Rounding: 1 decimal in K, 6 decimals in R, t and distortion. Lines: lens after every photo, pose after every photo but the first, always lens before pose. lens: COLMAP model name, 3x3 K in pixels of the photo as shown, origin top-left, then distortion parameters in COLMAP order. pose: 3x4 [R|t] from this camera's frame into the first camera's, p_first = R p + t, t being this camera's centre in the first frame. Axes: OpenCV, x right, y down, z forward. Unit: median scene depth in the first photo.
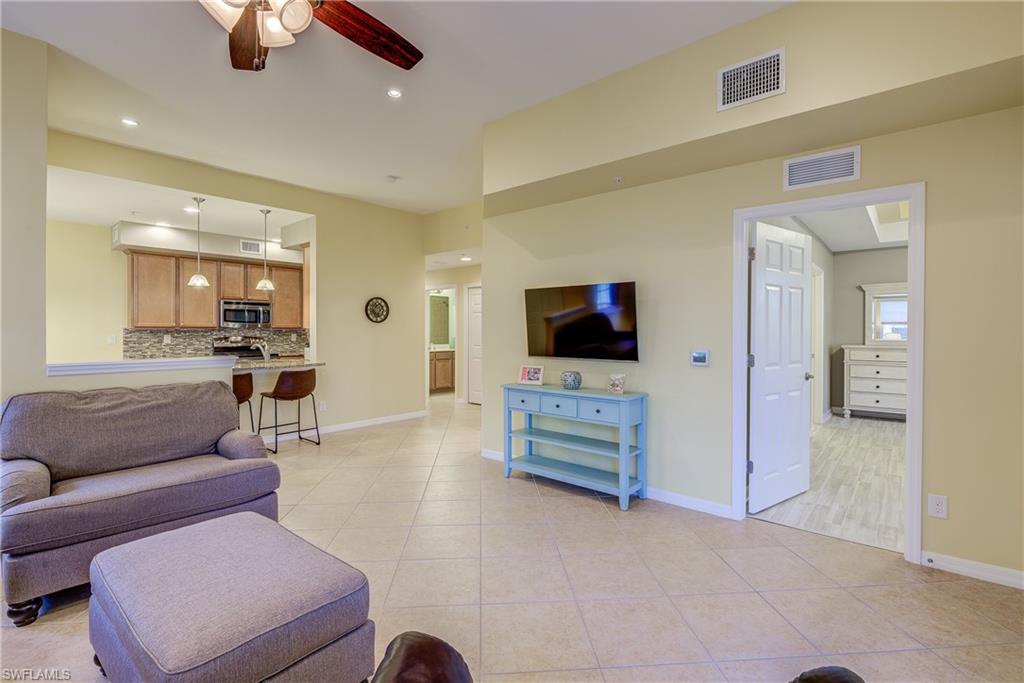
lens RADIAL K [[465.3, 0, 519.4], [0, 465.3, 333.8], [0, 0, 1]] dist [-0.010065, -0.000410]
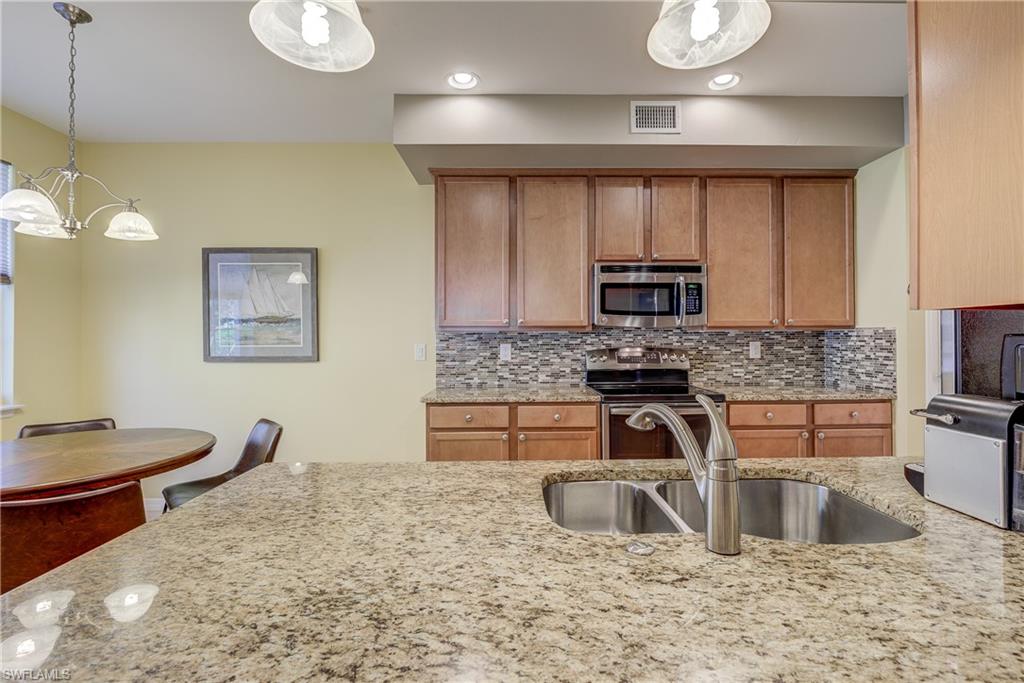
lens RADIAL K [[465.3, 0, 519.5], [0, 465.3, 338.2], [0, 0, 1]] dist [-0.010065, -0.000410]
pose [[0.665489, -0.003566, -0.746399, -0.368110], [0.000374, 0.999990, -0.004444, -0.001071], [0.746408, 0.002678, 0.665483, 0.659250]]
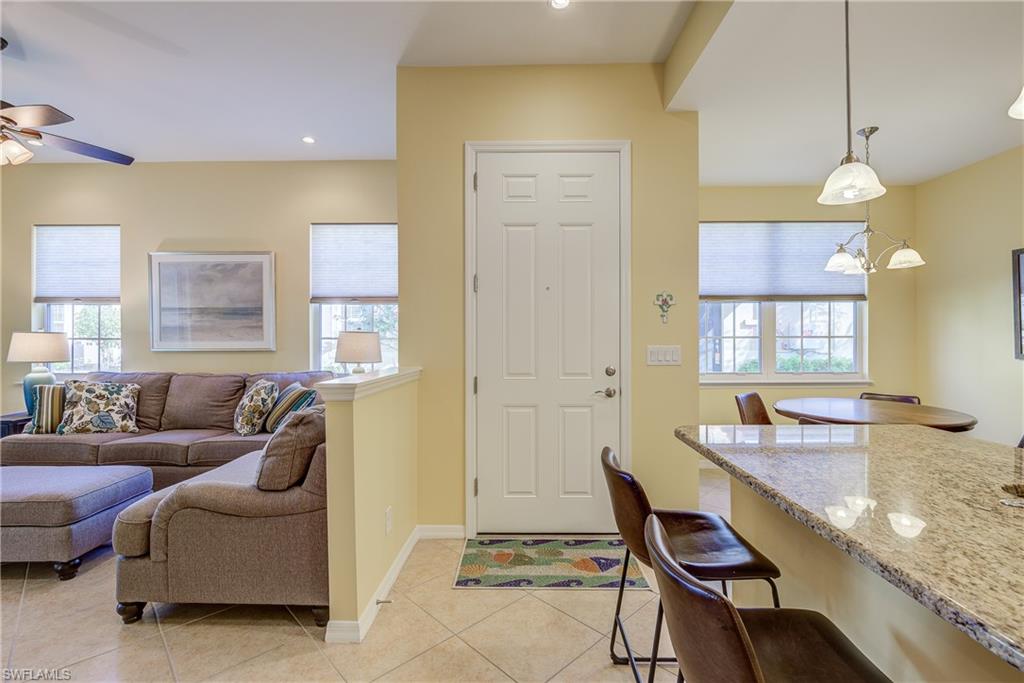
lens RADIAL K [[460.5, 0, 513.9], [0, 460.5, 334.6], [0, 0, 1]] dist [-0.011191, 0.000220]
pose [[-0.769015, 0.002450, -0.639226, -0.209846], [-0.001540, 0.999983, 0.005685, -0.007013], [0.639229, 0.005357, -0.768998, 0.765567]]
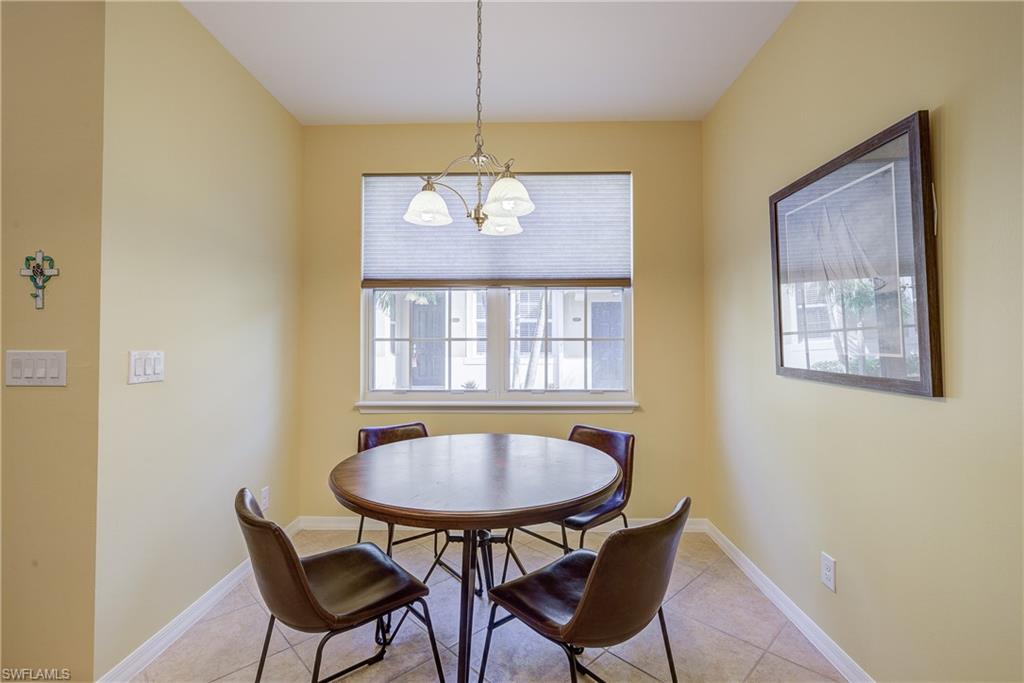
lens RADIAL K [[465.3, 0, 519.3], [0, 465.3, 330.9], [0, 0, 1]] dist [-0.010065, -0.000410]
pose [[-0.761470, -0.011051, -0.648107, -0.614981], [-0.005041, 0.999925, -0.011127, -0.003418], [0.648181, -0.005205, -0.761468, 0.857823]]
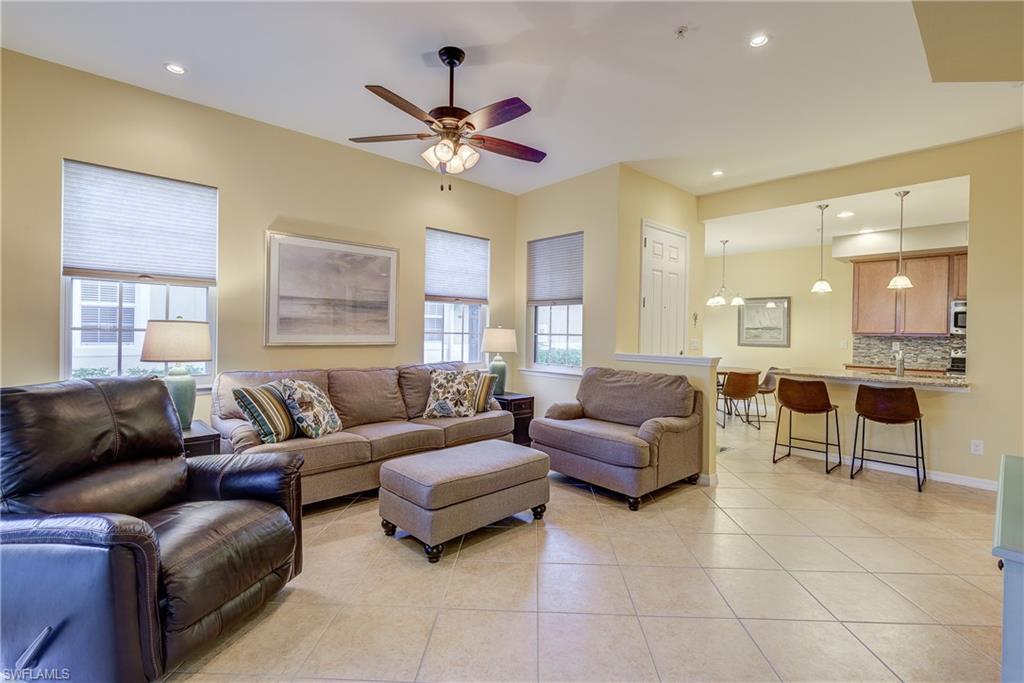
lens RADIAL K [[465.3, 0, 511.4], [0, 465.3, 336.4], [0, 0, 1]] dist [-0.010065, -0.000410]
pose [[-0.121086, 0.006203, -0.992623, 0.275168], [-0.019552, 0.999772, 0.008632, -0.001302], [0.992449, 0.020454, -0.120938, 0.315413]]
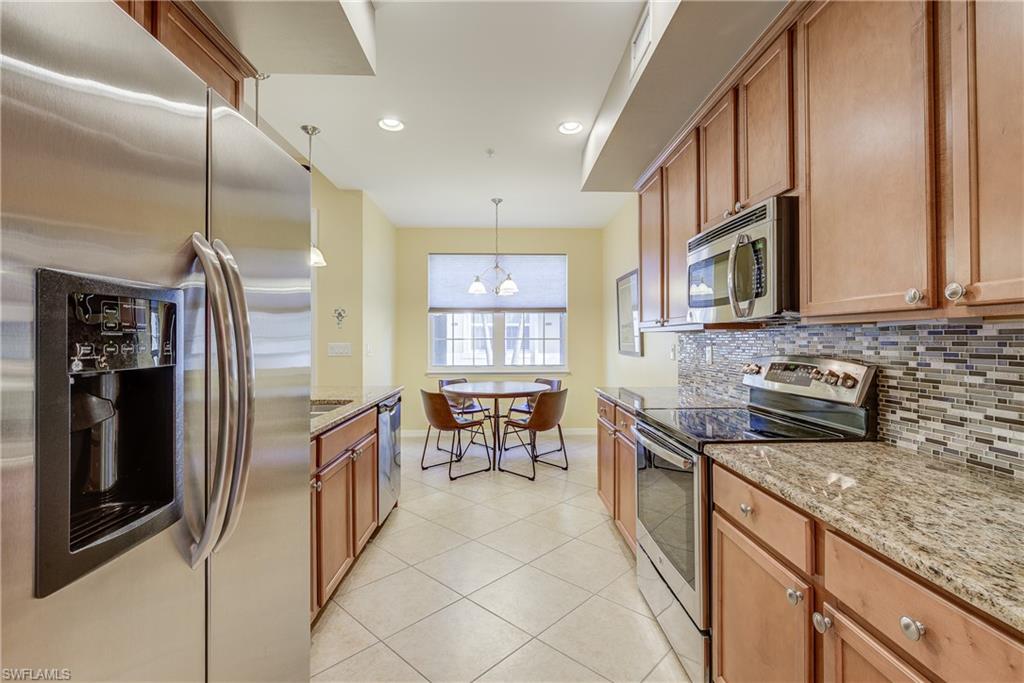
lens RADIAL K [[465.3, 0, 513.9], [0, 465.3, 336.7], [0, 0, 1]] dist [-0.010065, -0.000410]
pose [[-0.739948, -0.002608, -0.672659, -0.331863], [-0.003391, 0.999994, -0.000147, -0.004429], [0.672655, 0.002172, -0.739953, 1.158340]]
